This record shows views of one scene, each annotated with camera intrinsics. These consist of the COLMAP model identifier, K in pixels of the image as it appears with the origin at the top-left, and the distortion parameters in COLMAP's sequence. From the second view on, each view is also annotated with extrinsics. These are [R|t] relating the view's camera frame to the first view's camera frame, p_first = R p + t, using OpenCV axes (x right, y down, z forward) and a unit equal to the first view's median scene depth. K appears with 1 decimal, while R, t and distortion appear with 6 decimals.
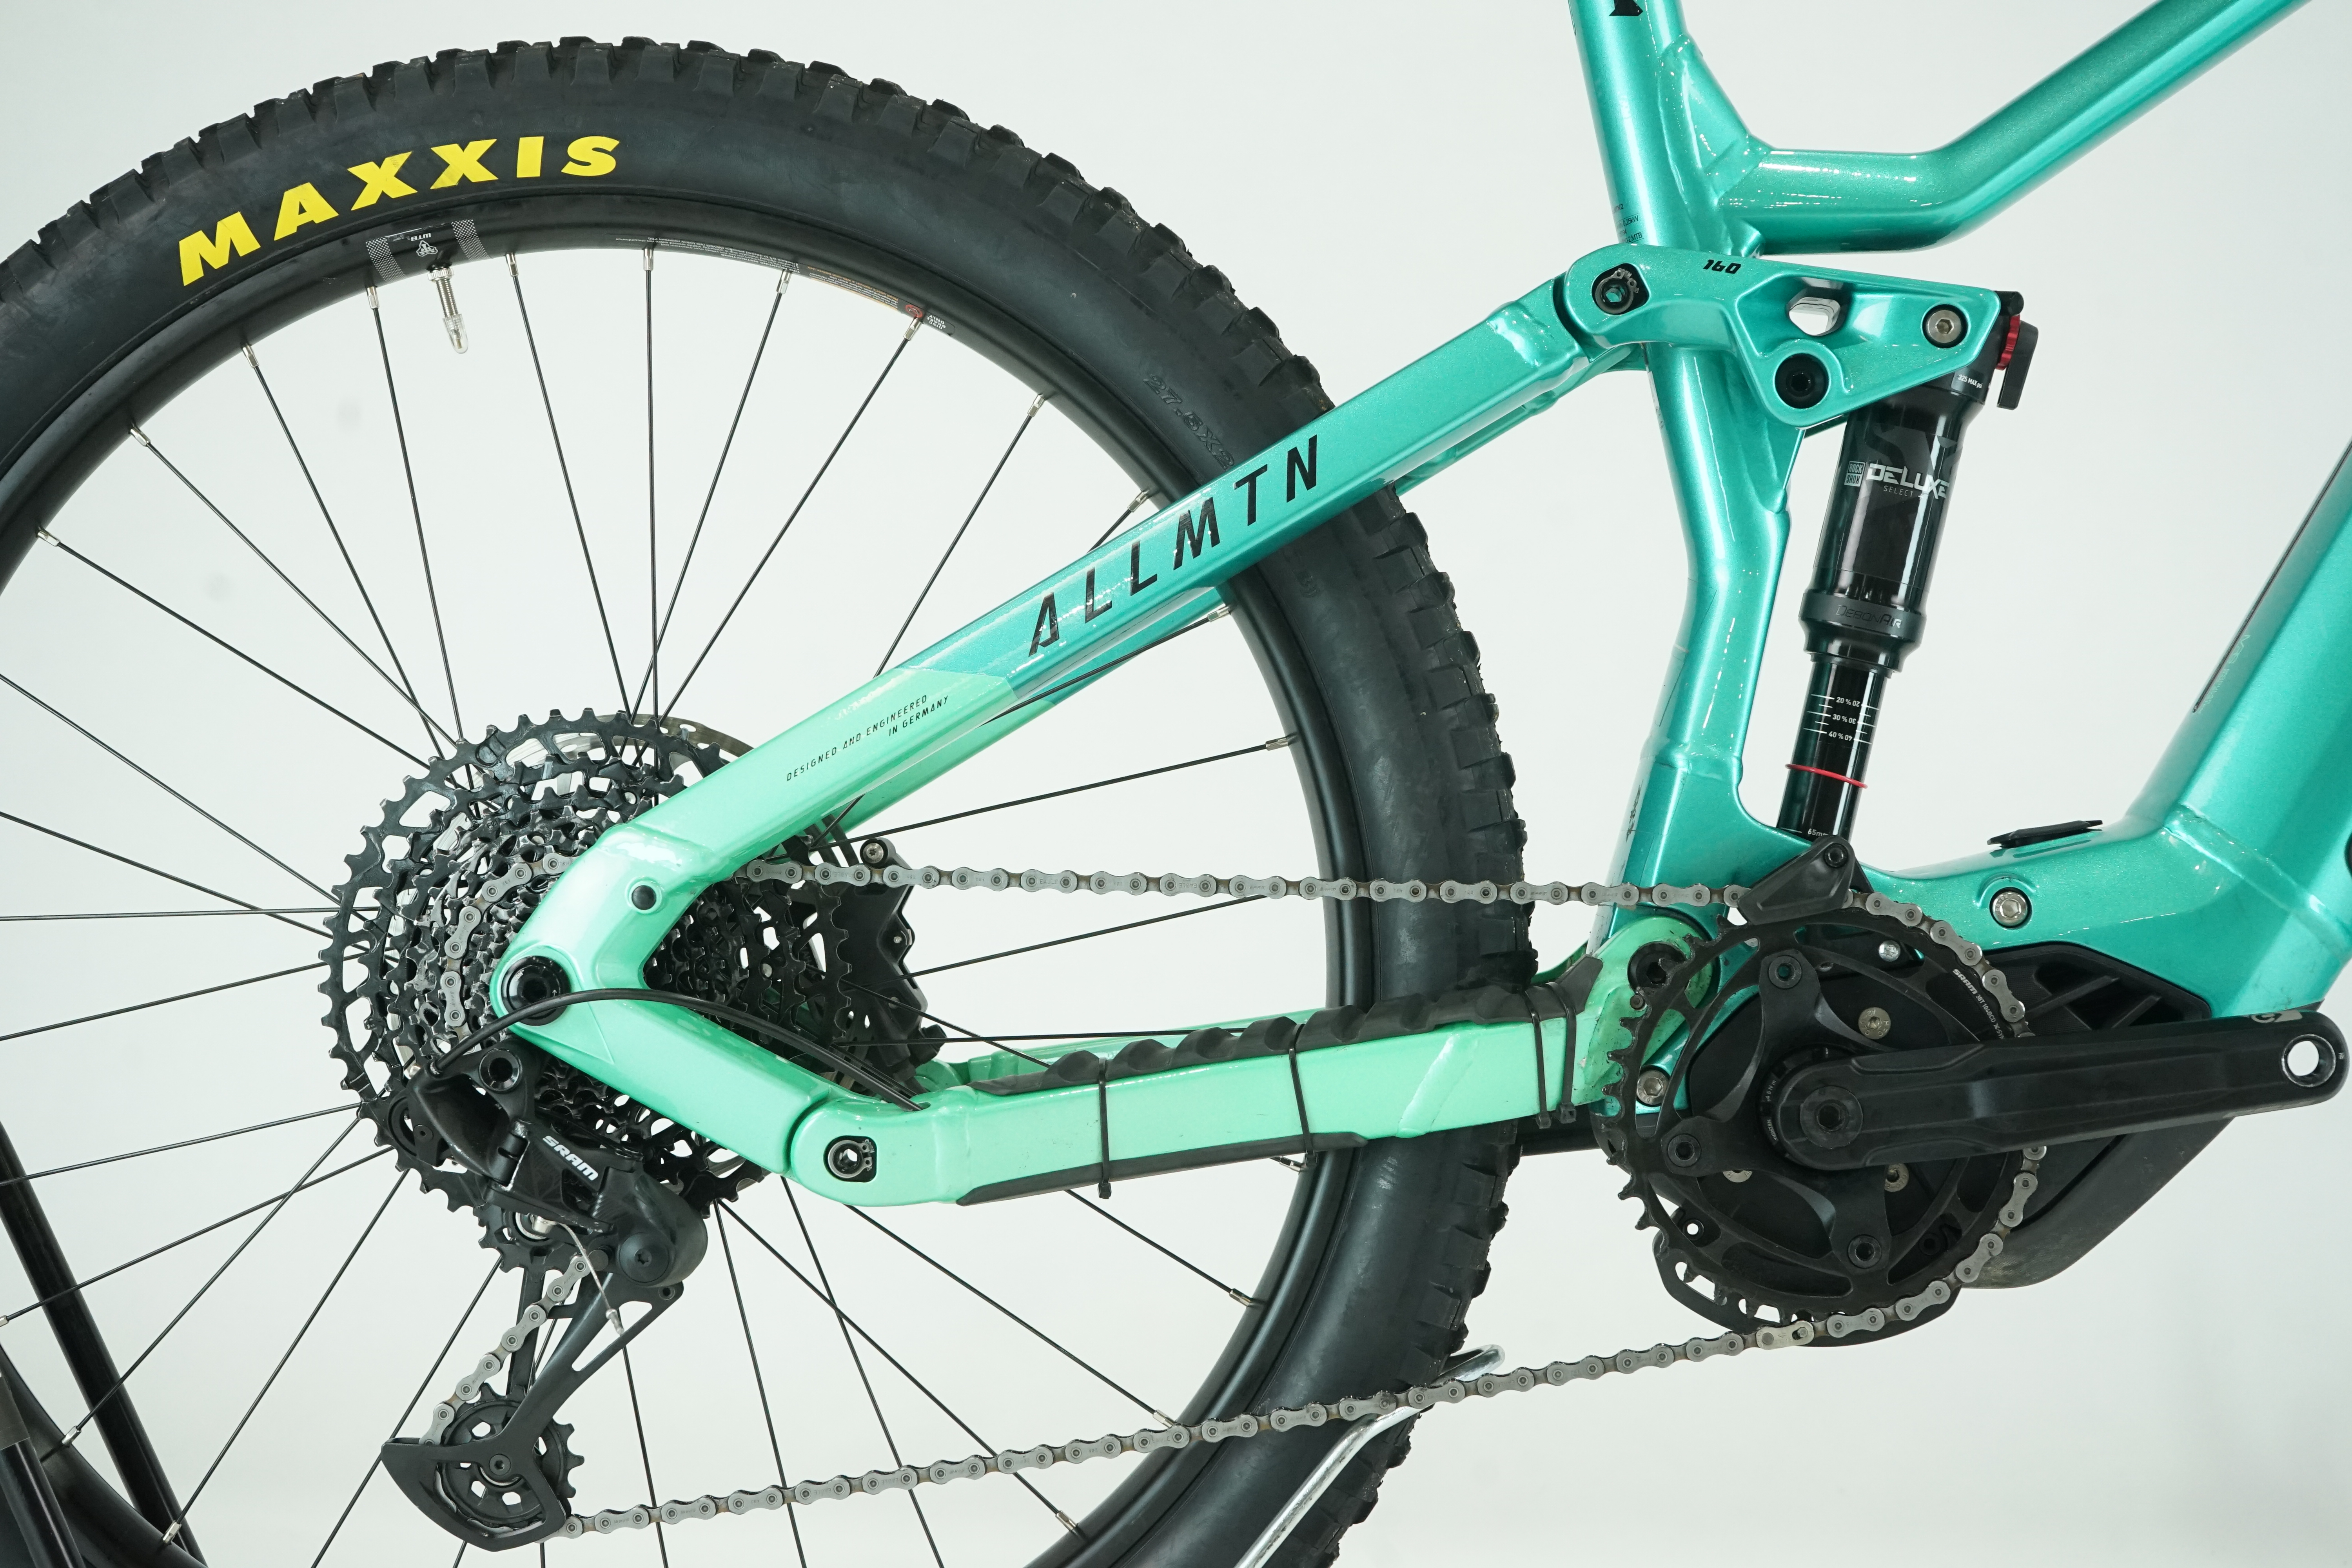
lens RADIAL K [[3273.6, 0, 1176.0], [0, 3273.6, 784.0], [0, 0, 1]] dist [0.003368, 0.007354]
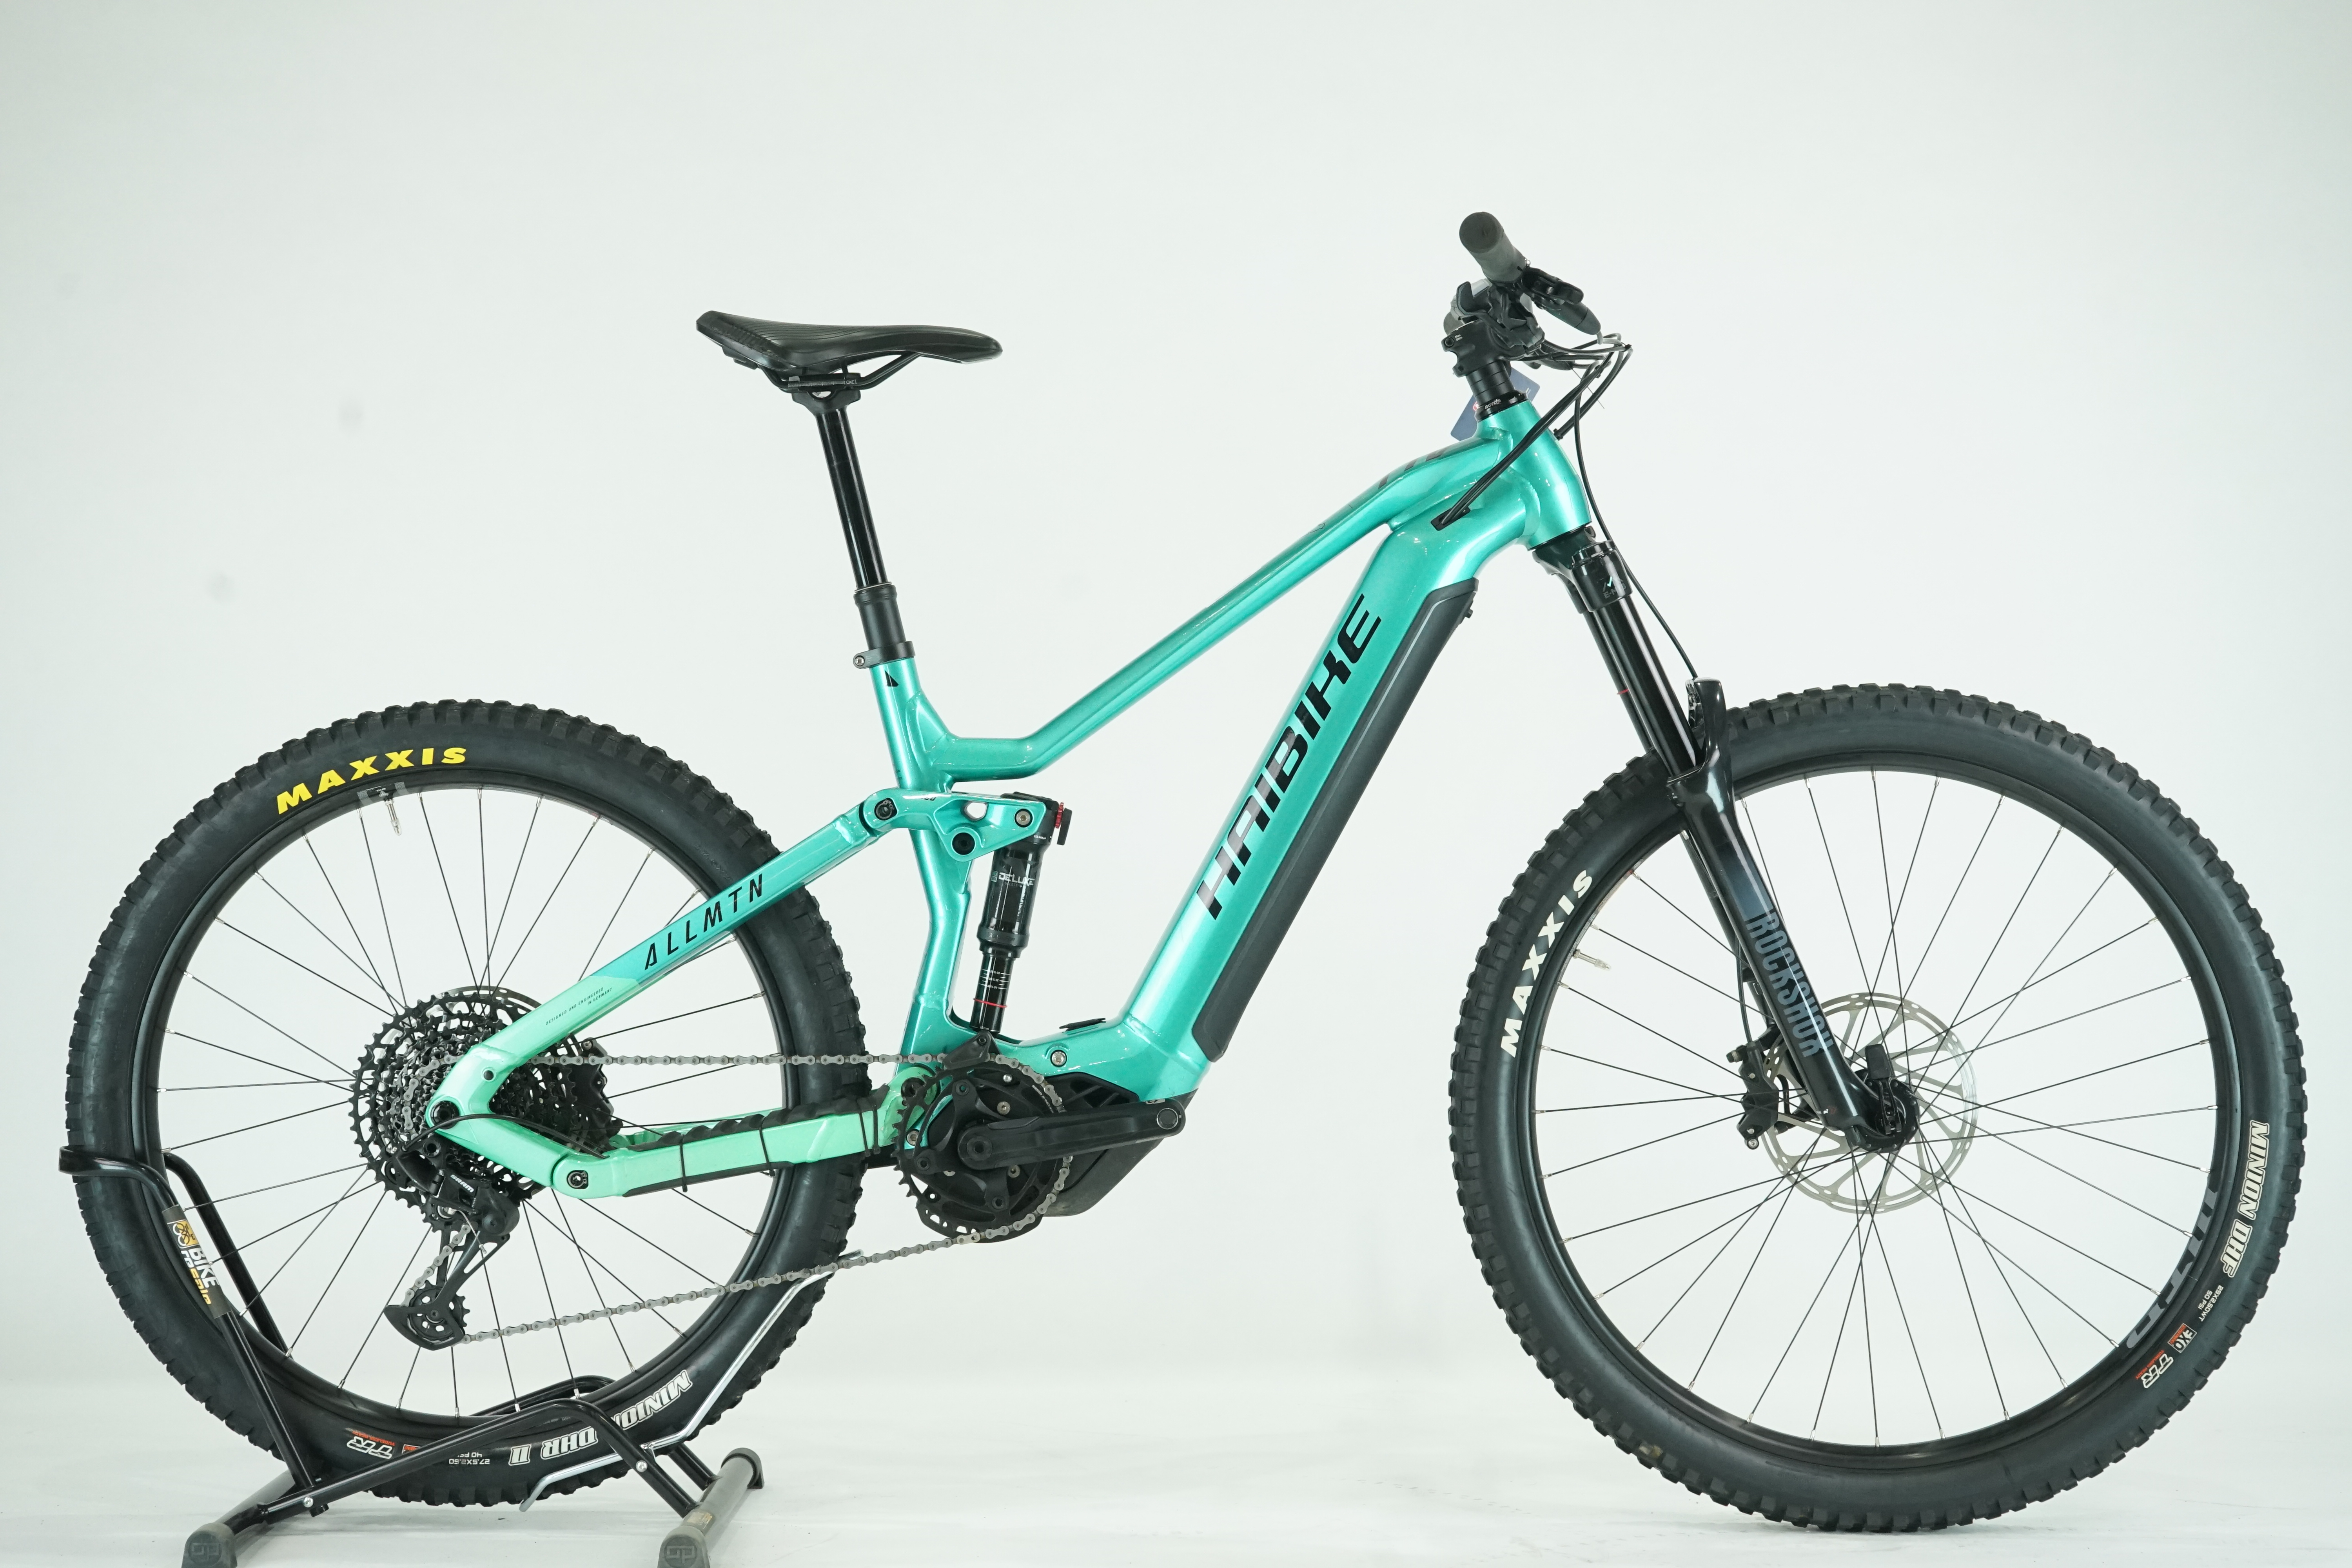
lens RADIAL K [[3617.5, 0, 1176.0], [0, 3617.5, 784.0], [0, 0, 1]] dist [-0.009772, -0.059269]
pose [[0.998646, -0.031444, 0.041452, 0.230513], [0.031061, 0.999469, 0.009845, -0.182340], [-0.041740, -0.008544, 0.999092, -1.615593]]
